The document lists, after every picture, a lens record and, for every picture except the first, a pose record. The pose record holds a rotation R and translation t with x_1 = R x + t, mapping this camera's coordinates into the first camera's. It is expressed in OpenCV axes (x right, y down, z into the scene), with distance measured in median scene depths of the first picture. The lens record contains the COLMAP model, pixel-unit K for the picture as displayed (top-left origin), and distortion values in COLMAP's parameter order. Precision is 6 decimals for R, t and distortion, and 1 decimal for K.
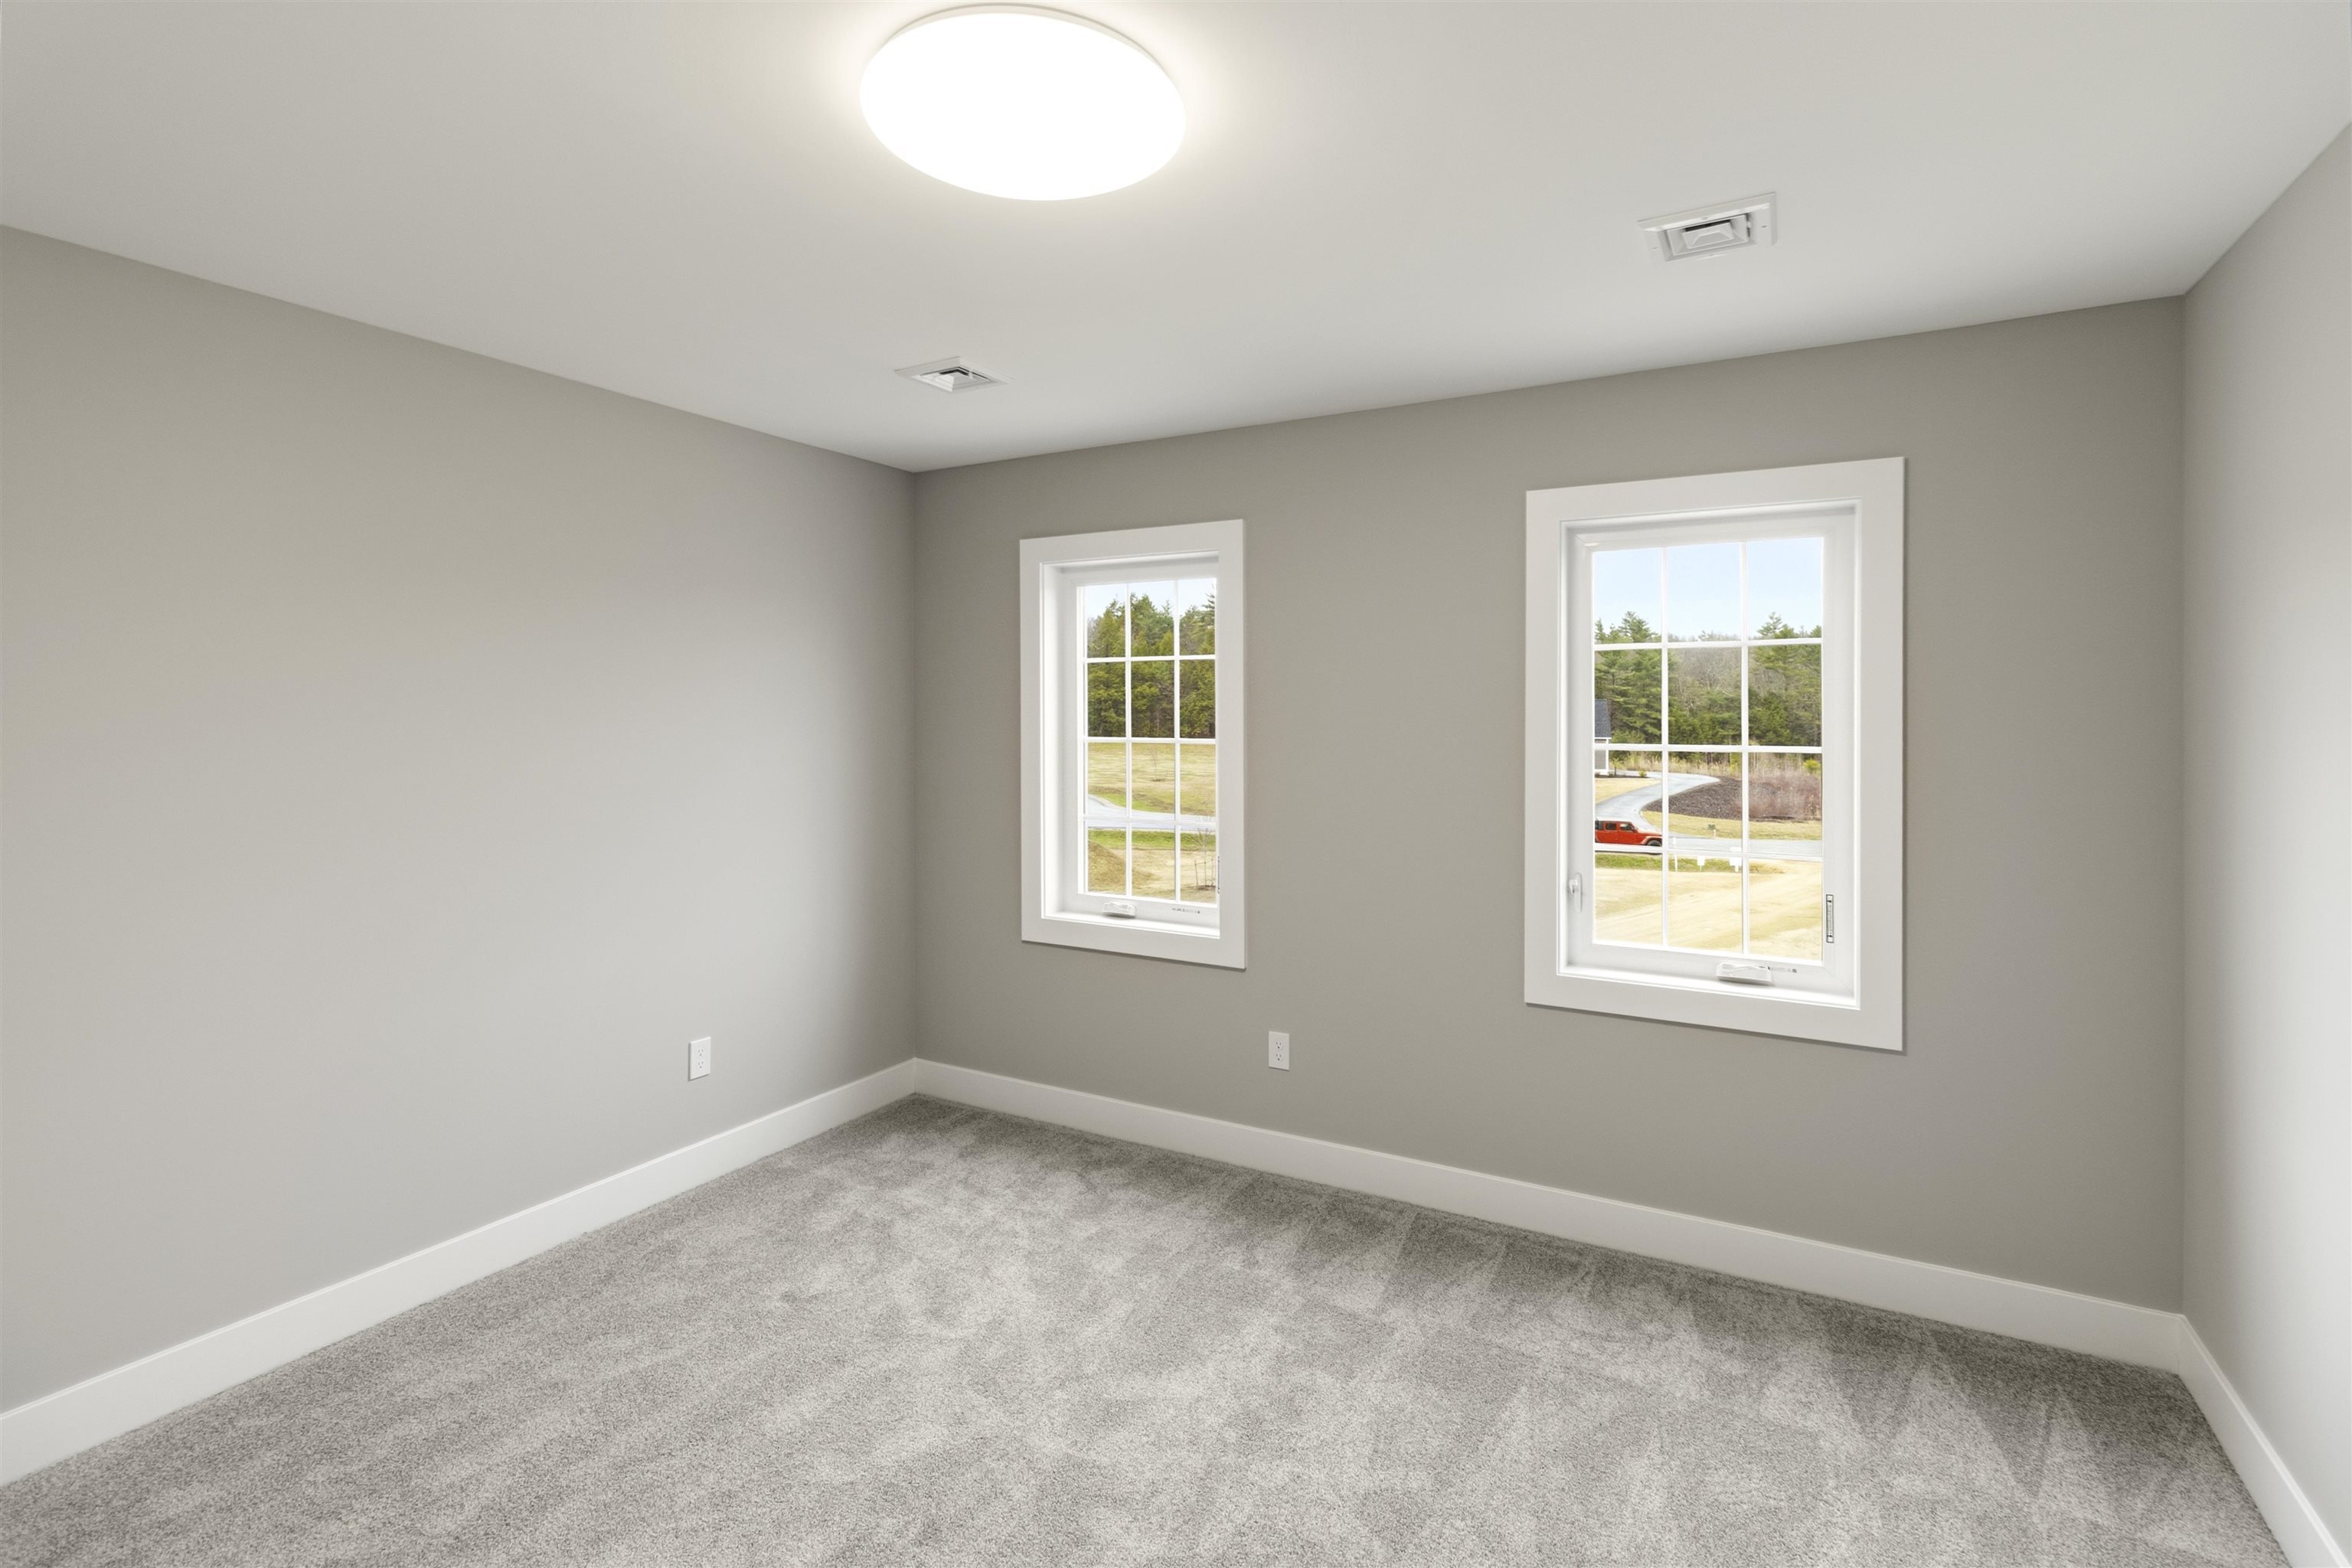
lens RADIAL K [[1111.8, 0, 1168.7], [0, 1111.8, 702.9], [0, 0, 1]] dist [0.000148, 0.001631]
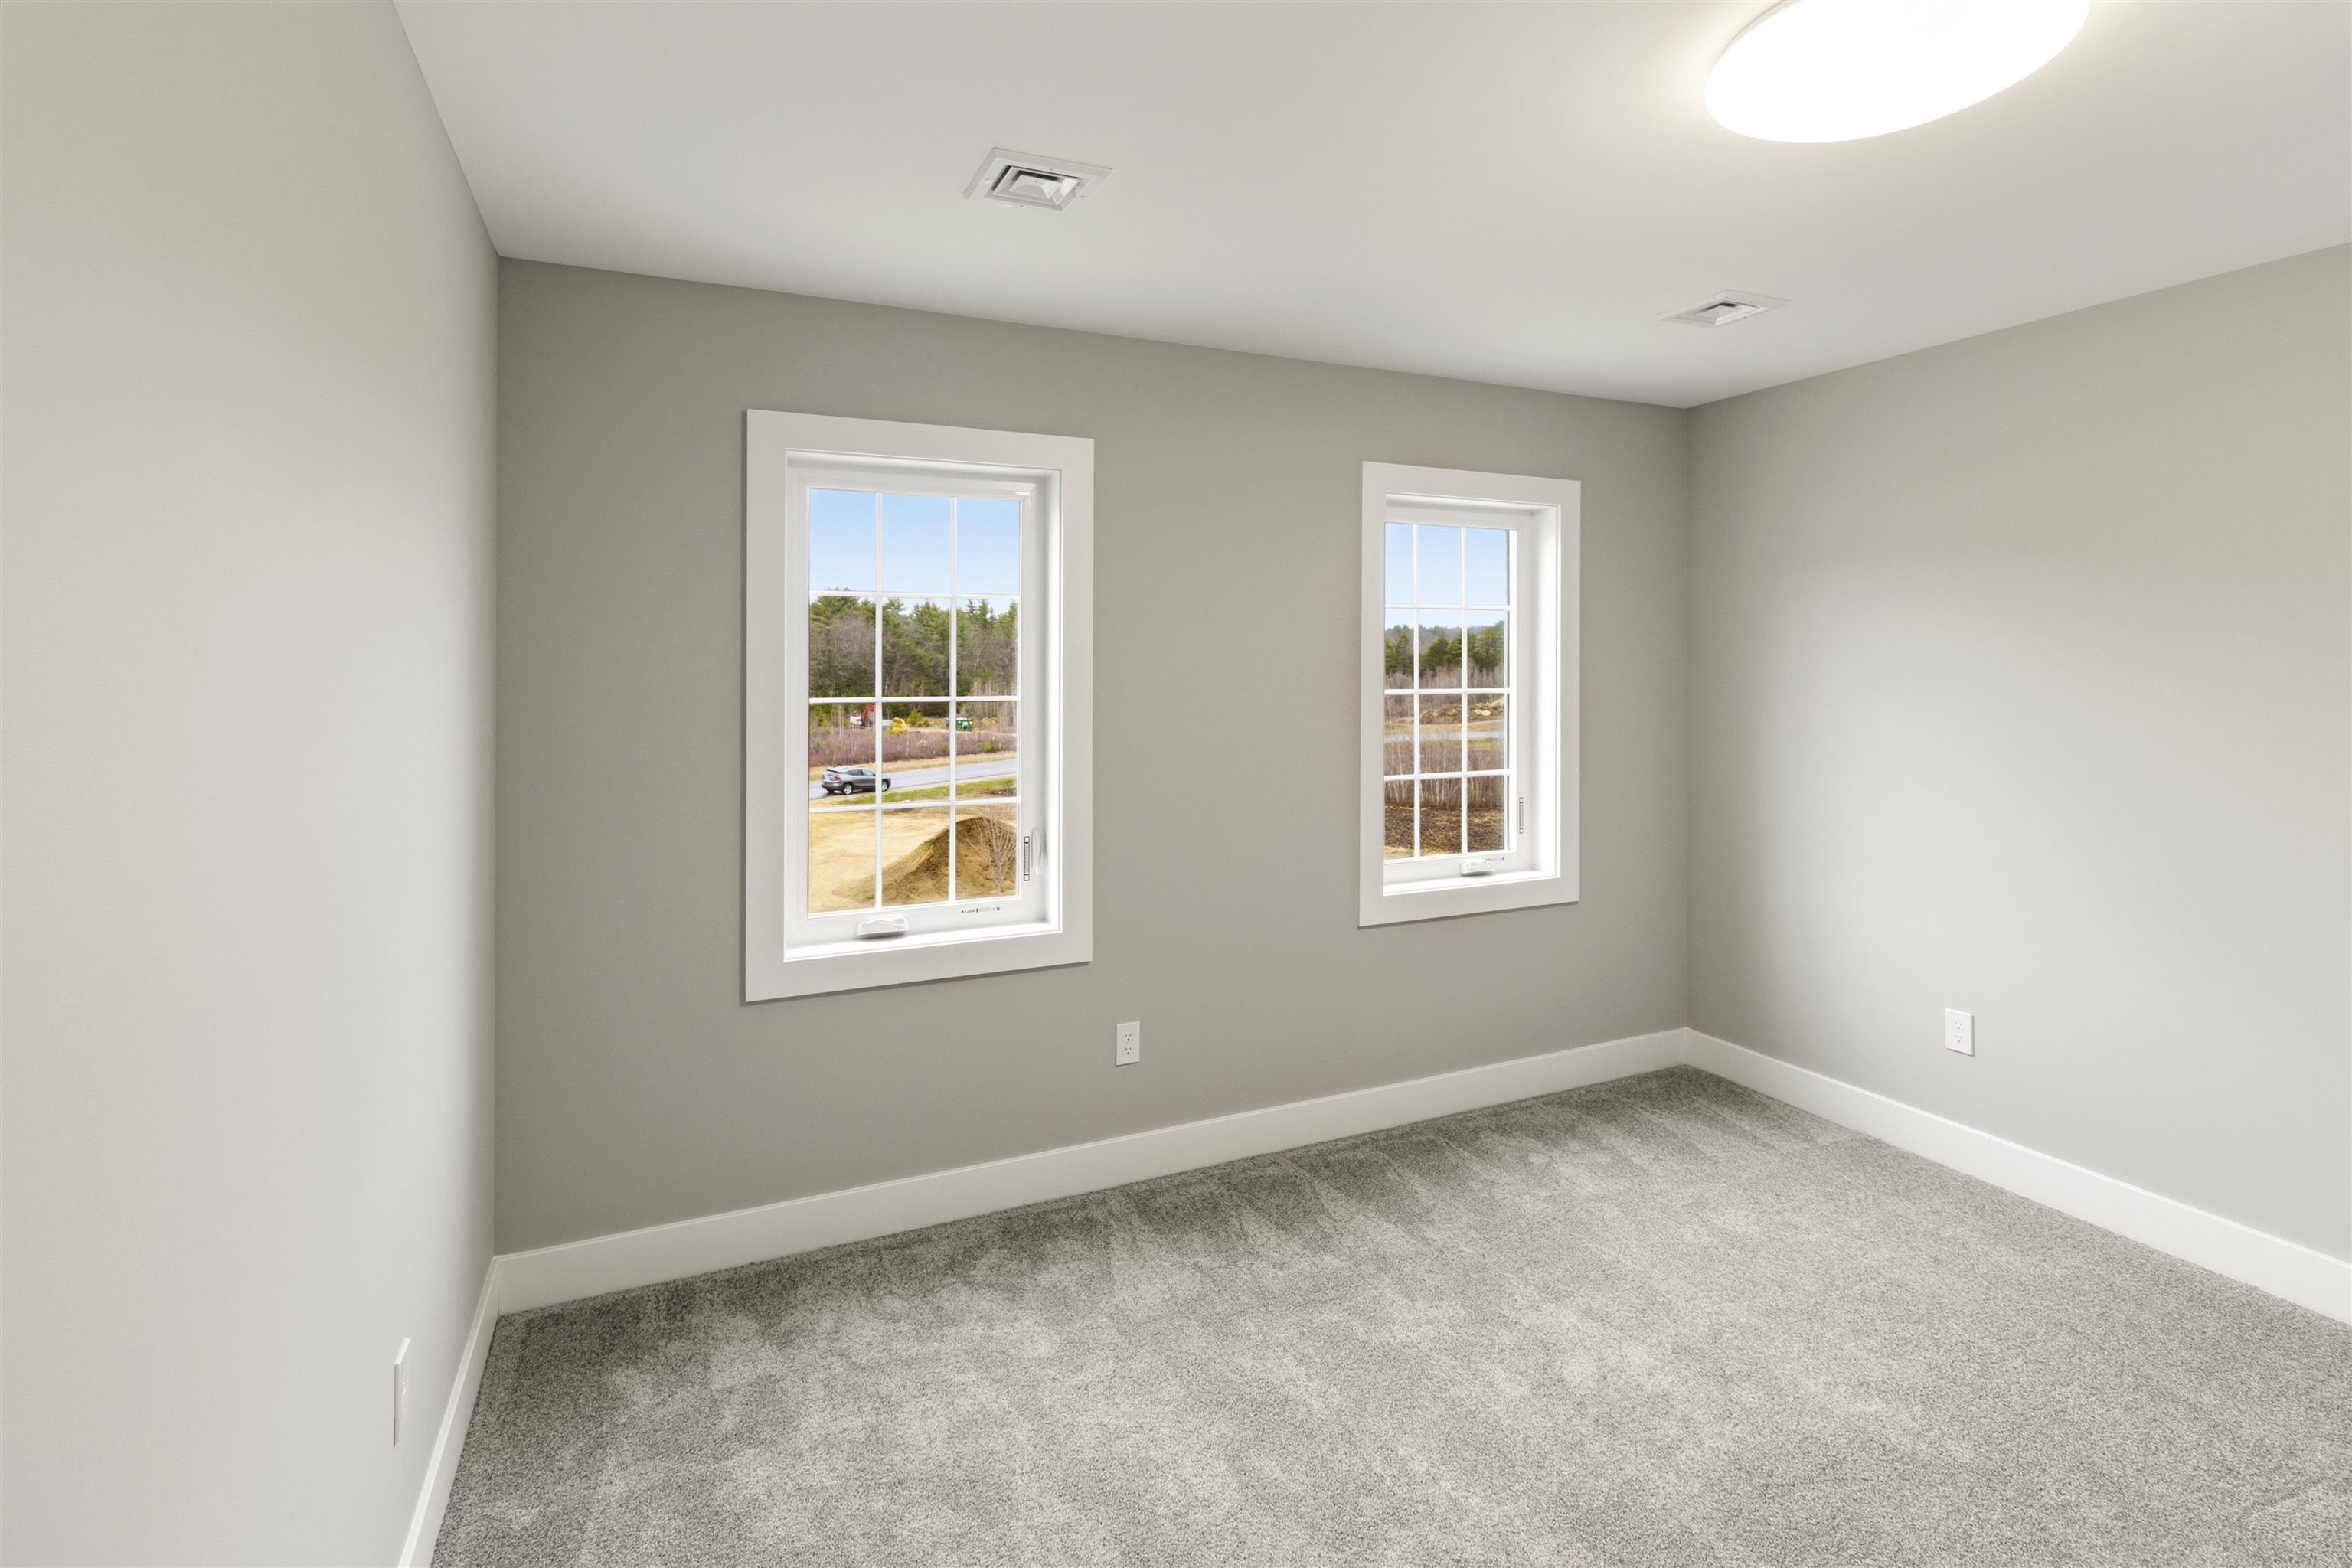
lens RADIAL K [[1111.8, 0, 1183.5], [0, 1111.8, 671.7], [0, 0, 1]] dist [0.000148, 0.001631]
pose [[0.588347, -0.002214, 0.808606, -0.626927], [0.003496, 0.999994, 0.000194, 0.016184], [-0.808601, 0.002712, 0.588351, 0.466163]]
